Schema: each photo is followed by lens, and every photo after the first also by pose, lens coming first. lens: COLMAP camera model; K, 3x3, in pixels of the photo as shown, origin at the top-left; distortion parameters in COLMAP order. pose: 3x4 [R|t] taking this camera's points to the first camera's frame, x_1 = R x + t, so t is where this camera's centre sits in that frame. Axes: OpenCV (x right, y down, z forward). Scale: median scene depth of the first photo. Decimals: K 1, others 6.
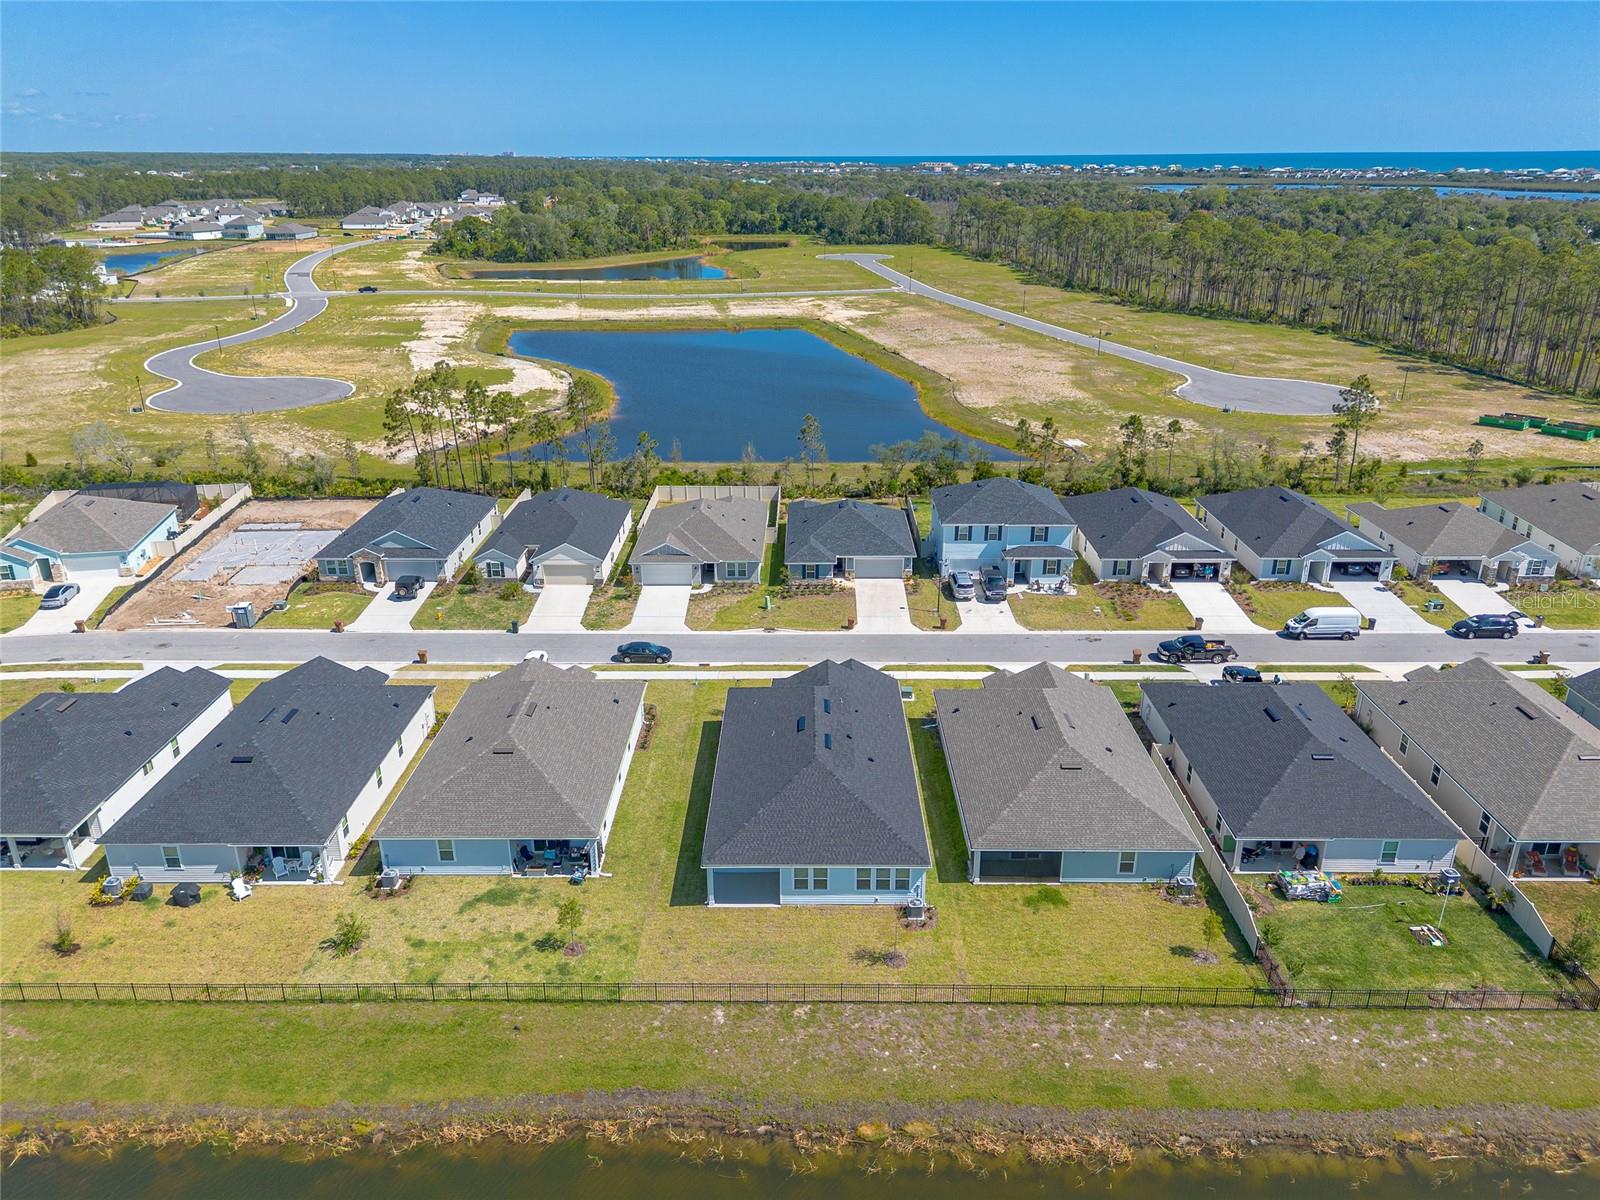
lens RADIAL K [[1124.7, 0, 800.0], [0, 1124.7, 600.0], [0, 0, 1]] dist [0.085604, -0.096103]
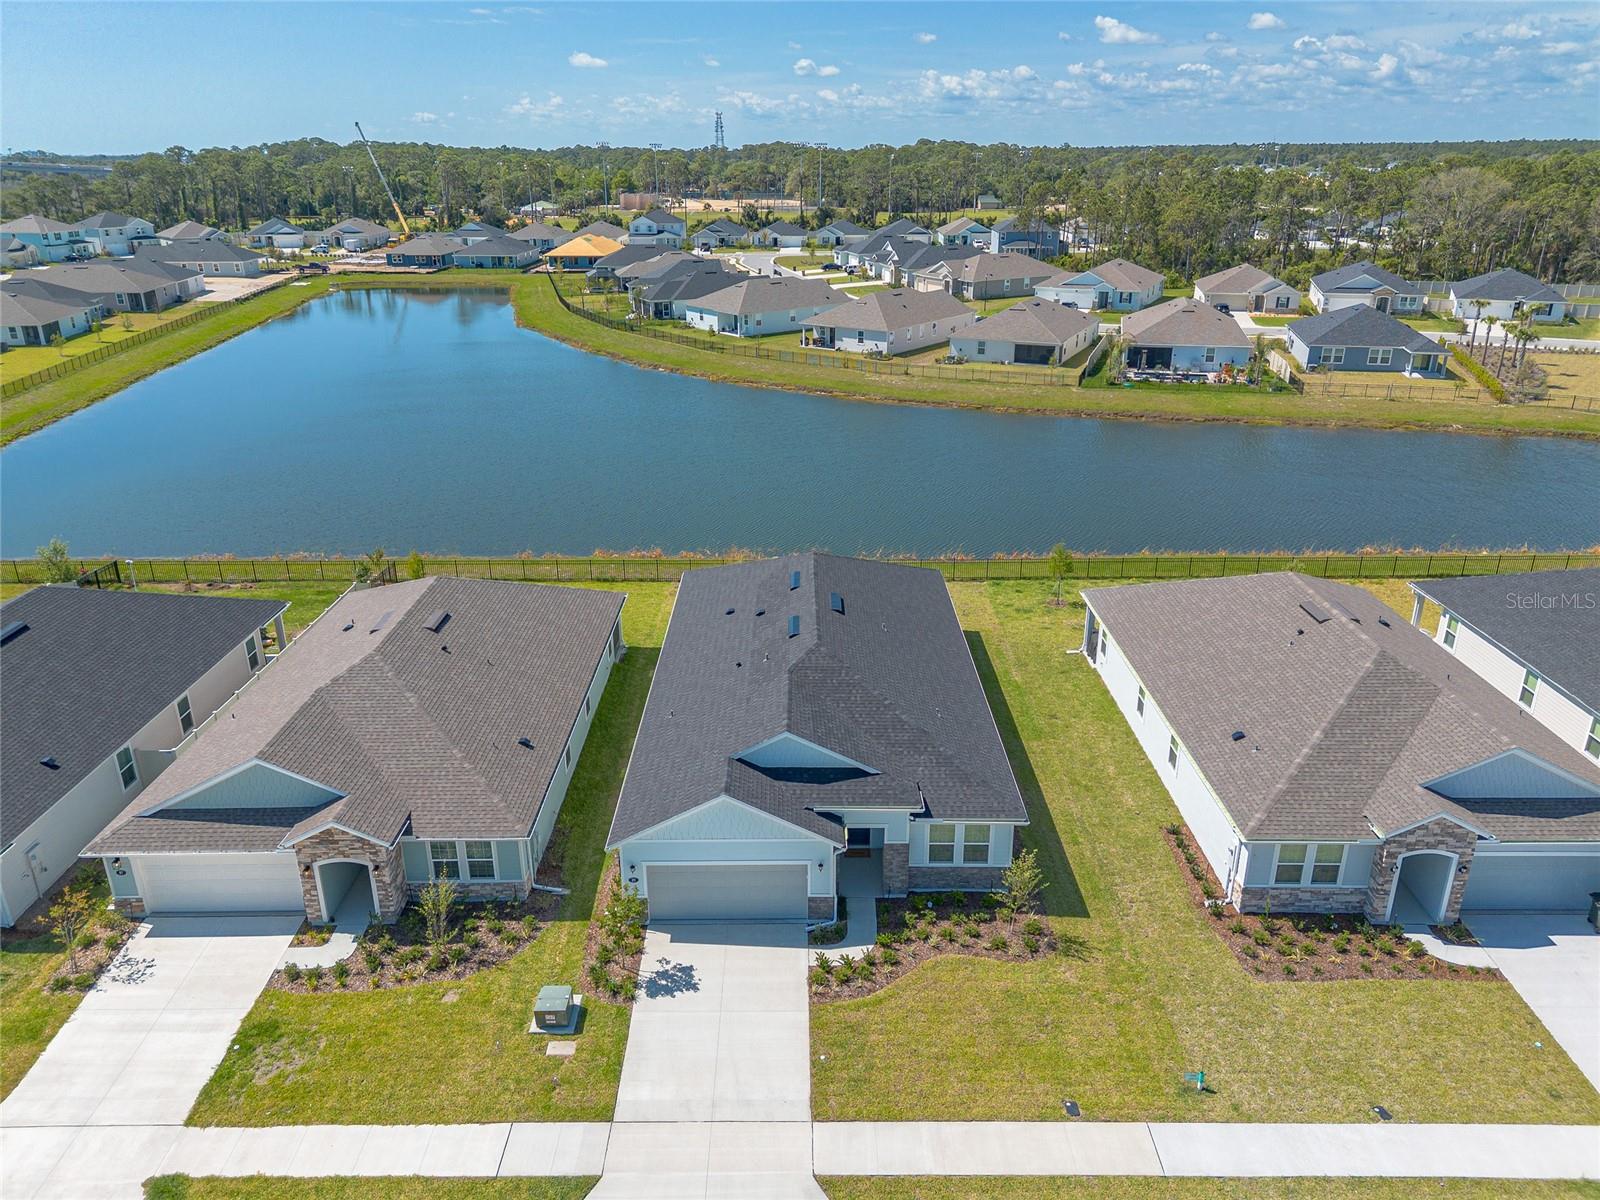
lens RADIAL K [[1128.1, 0, 794.7], [0, 1128.1, 600.7], [0, 0, 1]] dist [0.080392, -0.085431]
pose [[-0.999966, 0.008280, -0.000186, 0.015779], [0.005952, 0.734077, 0.679040, -0.198378], [0.005759, 0.679016, -0.734101, 0.940044]]
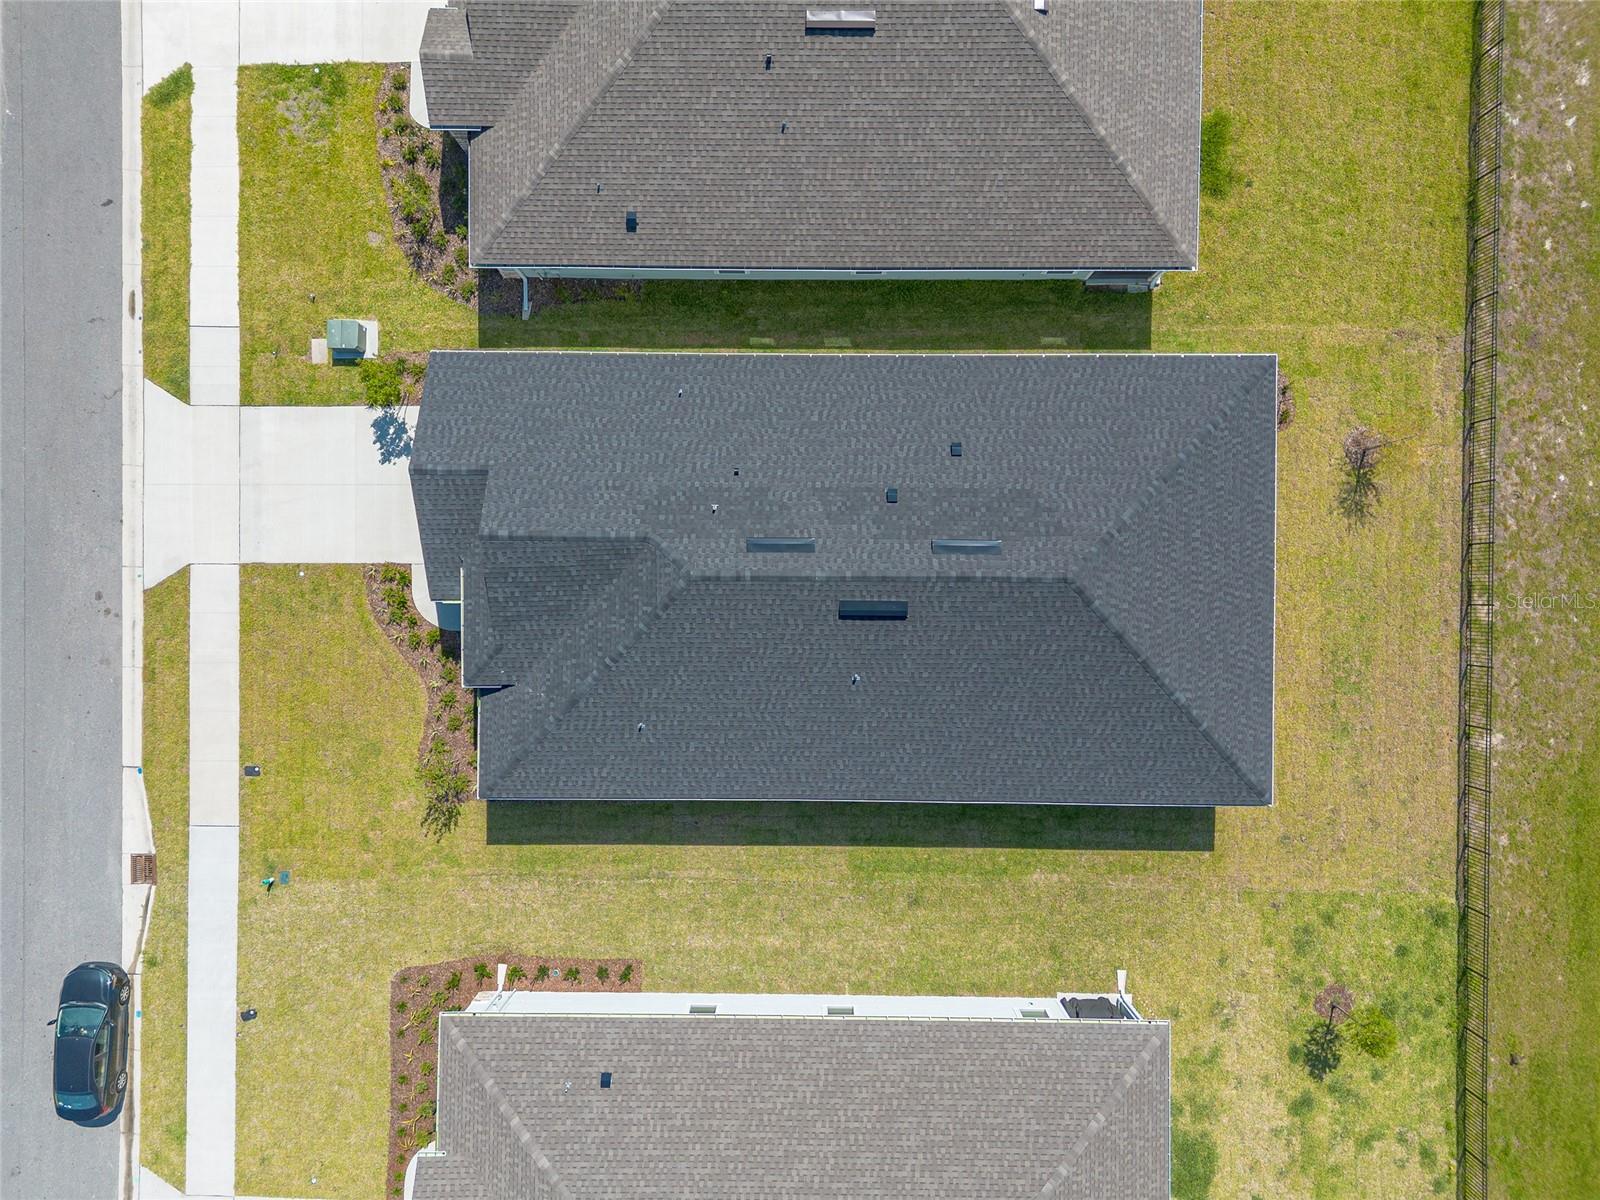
lens RADIAL K [[1128.1, 0, 794.7], [0, 1128.1, 600.7], [0, 0, 1]] dist [0.080392, -0.085431]
pose [[0.001560, -0.999991, -0.003837, 0.004026], [0.372453, -0.002980, 0.928046, -0.182251], [-0.928050, -0.002877, 0.372445, 0.567696]]
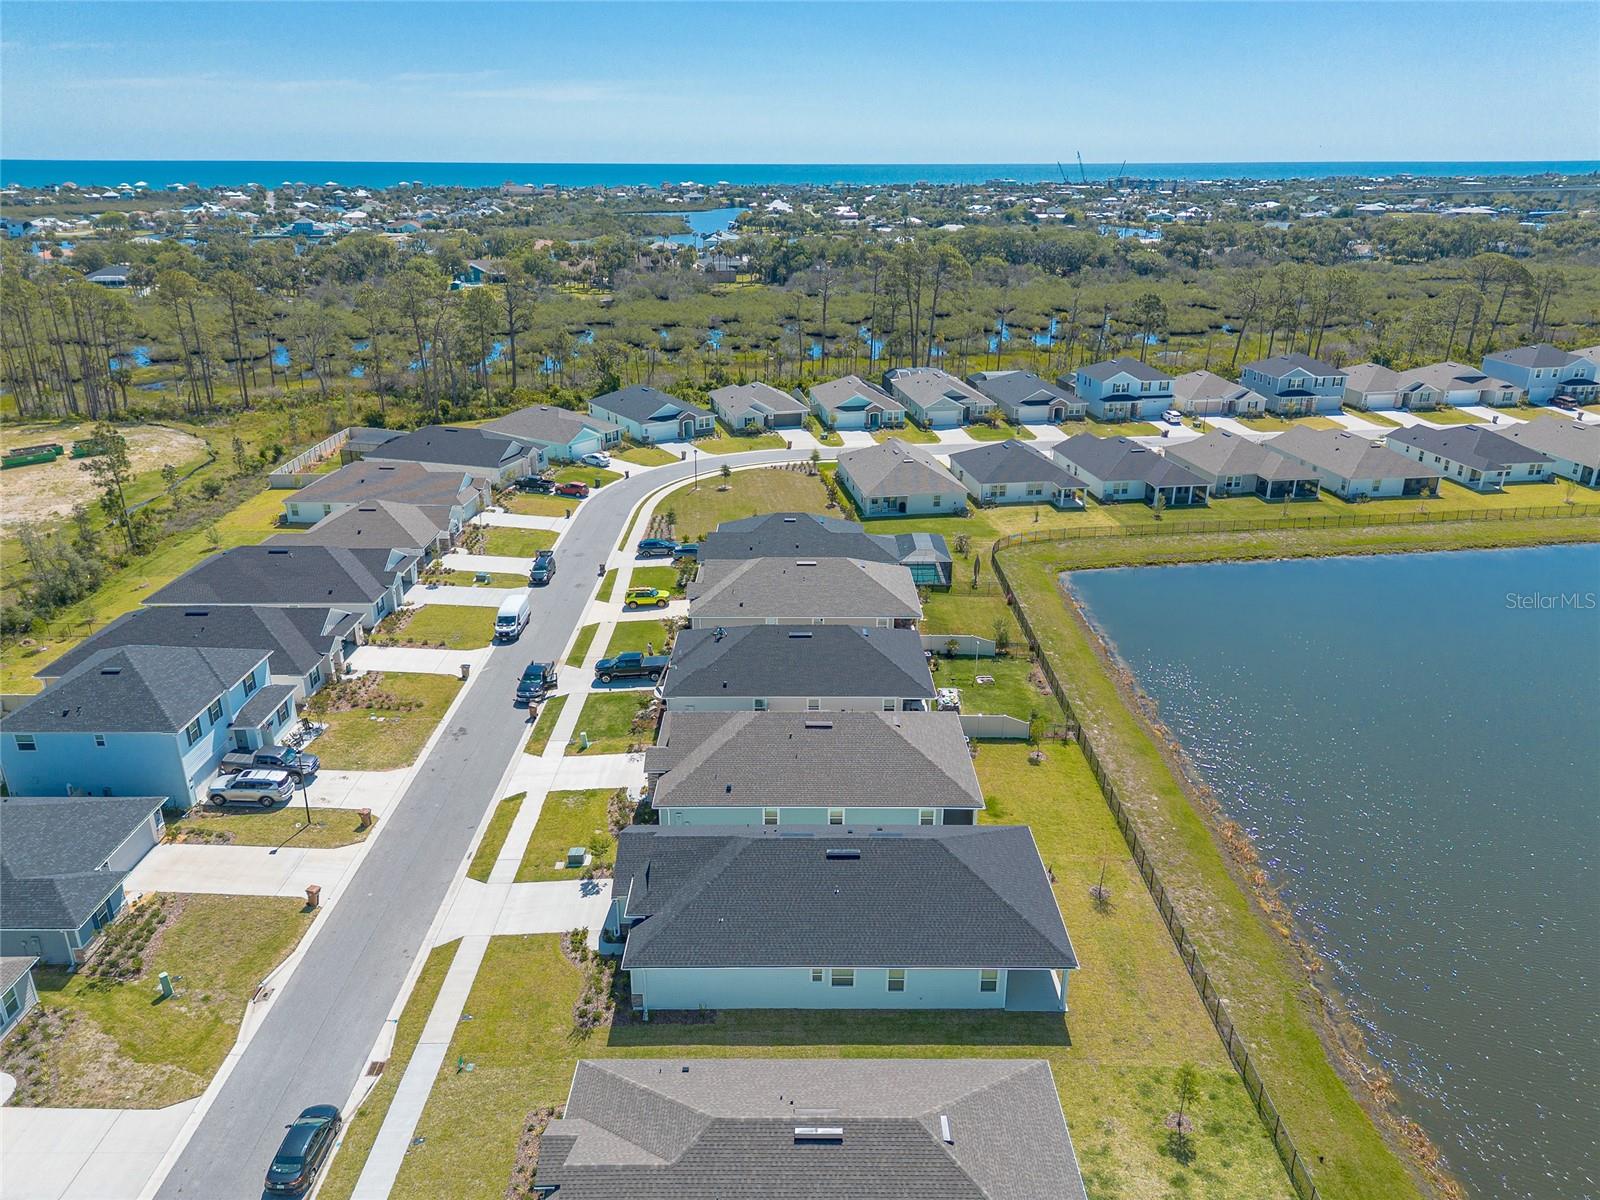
lens RADIAL K [[1124.7, 0, 800.0], [0, 1124.7, 600.0], [0, 0, 1]] dist [0.085604, -0.096103]
pose [[-0.008536, -0.356754, 0.934159, -0.462009], [0.362757, 0.869450, 0.335357, -0.223583], [-0.931845, 0.341735, 0.121993, 0.561053]]
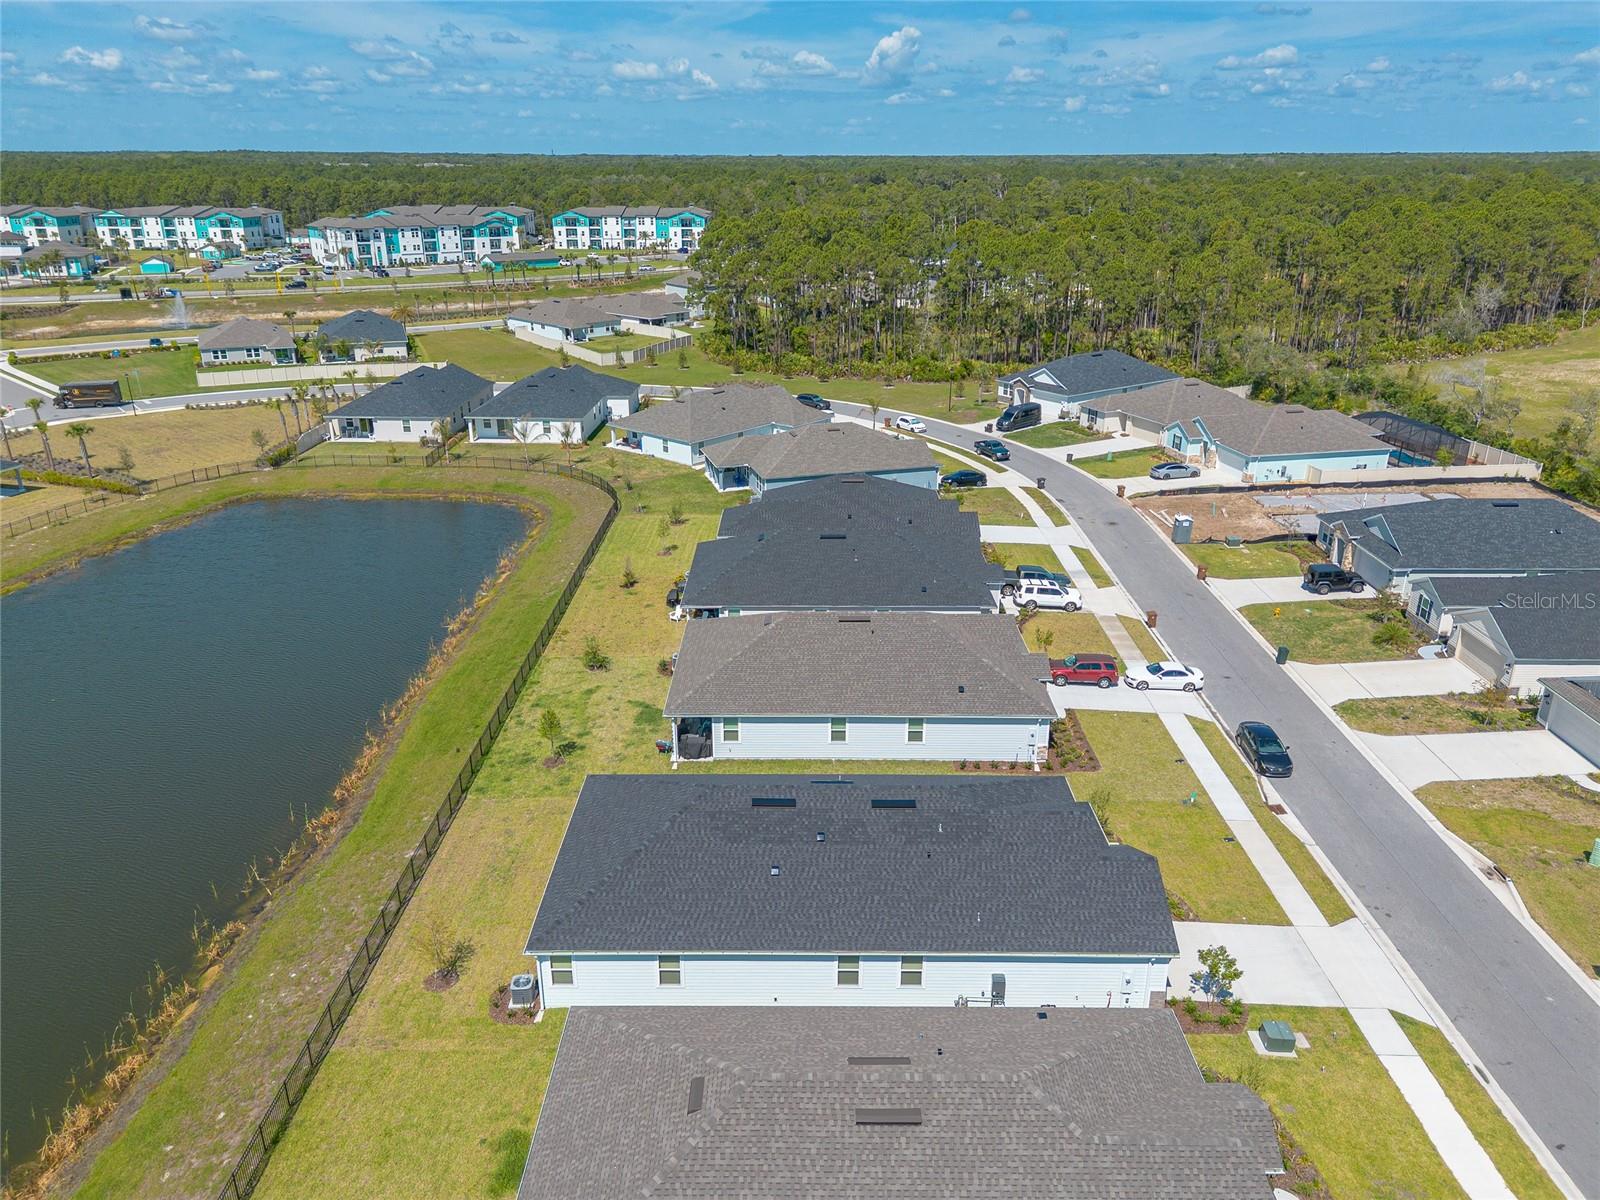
lens RADIAL K [[1124.7, 0, 800.0], [0, 1124.7, 600.0], [0, 0, 1]] dist [0.085604, -0.096103]
pose [[0.003505, 0.364243, -0.931297, 0.371108], [-0.364074, 0.867852, 0.338059, -0.127487], [0.931363, 0.337876, 0.135653, 0.557179]]
